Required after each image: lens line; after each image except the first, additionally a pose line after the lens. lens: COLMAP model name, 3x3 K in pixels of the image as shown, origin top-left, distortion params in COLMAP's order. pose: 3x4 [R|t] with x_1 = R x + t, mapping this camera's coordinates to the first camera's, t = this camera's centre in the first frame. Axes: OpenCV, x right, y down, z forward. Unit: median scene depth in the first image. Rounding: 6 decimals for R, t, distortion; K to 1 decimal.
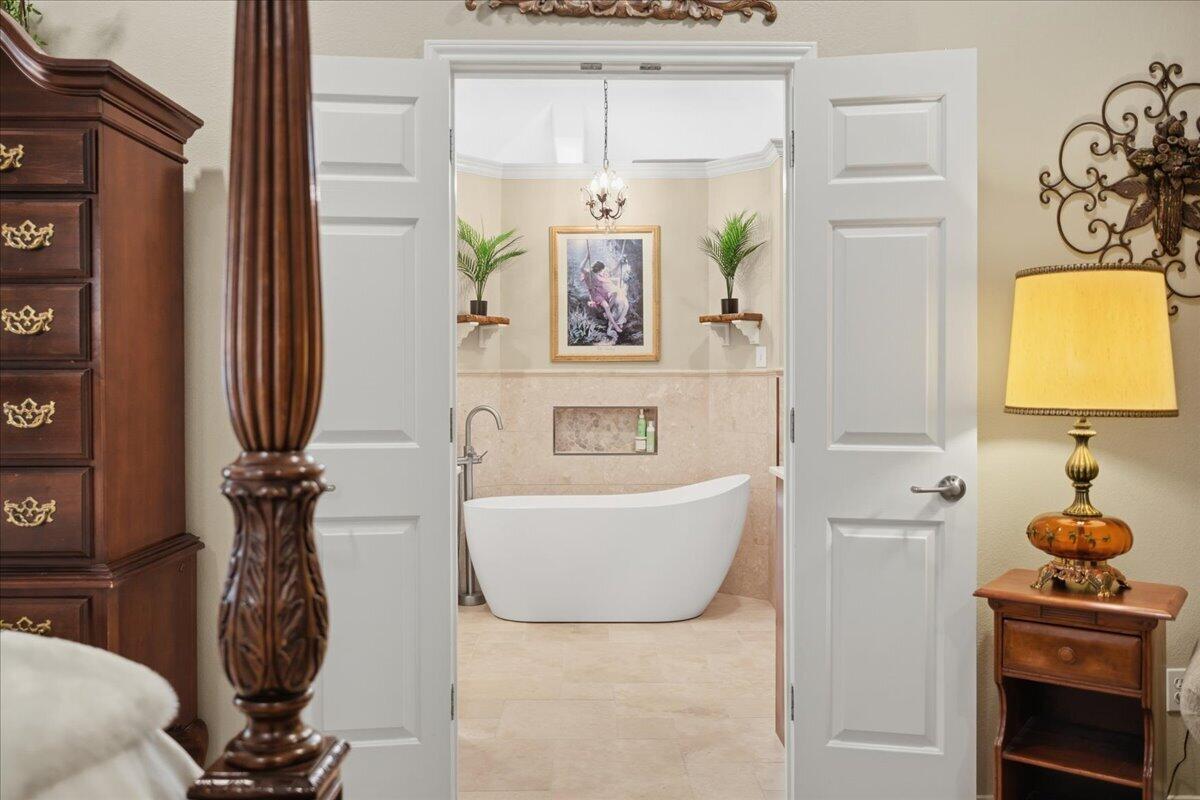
lens RADIAL K [[582.9, 0, 598.8], [0, 582.9, 395.4], [0, 0, 1]] dist [-0.002605, 0.000230]
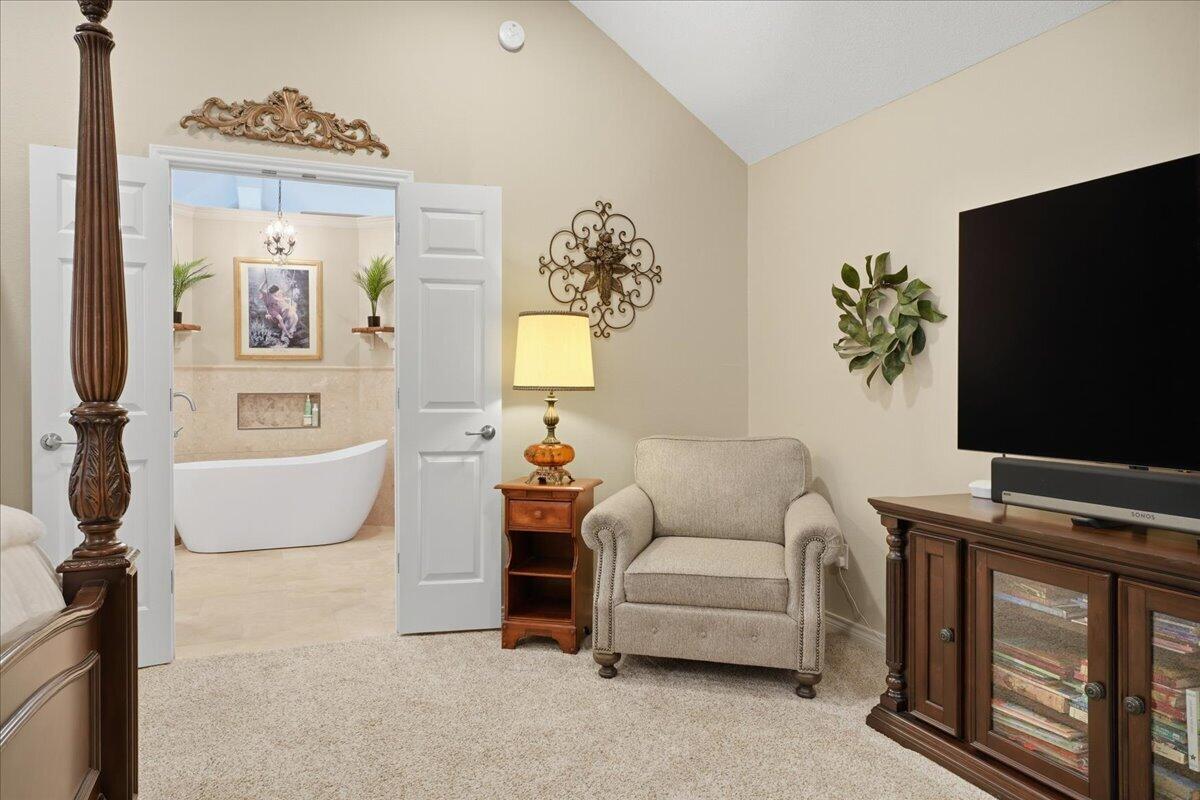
lens RADIAL K [[807.8, 0, 601.0], [0, 807.8, 385.4], [0, 0, 1]] dist [-0.005391, -0.002724]
pose [[0.926526, -0.001424, 0.376229, -0.002984], [0.013057, 0.999512, -0.028371, 0.086876], [-0.376005, 0.031199, 0.926092, -1.365975]]
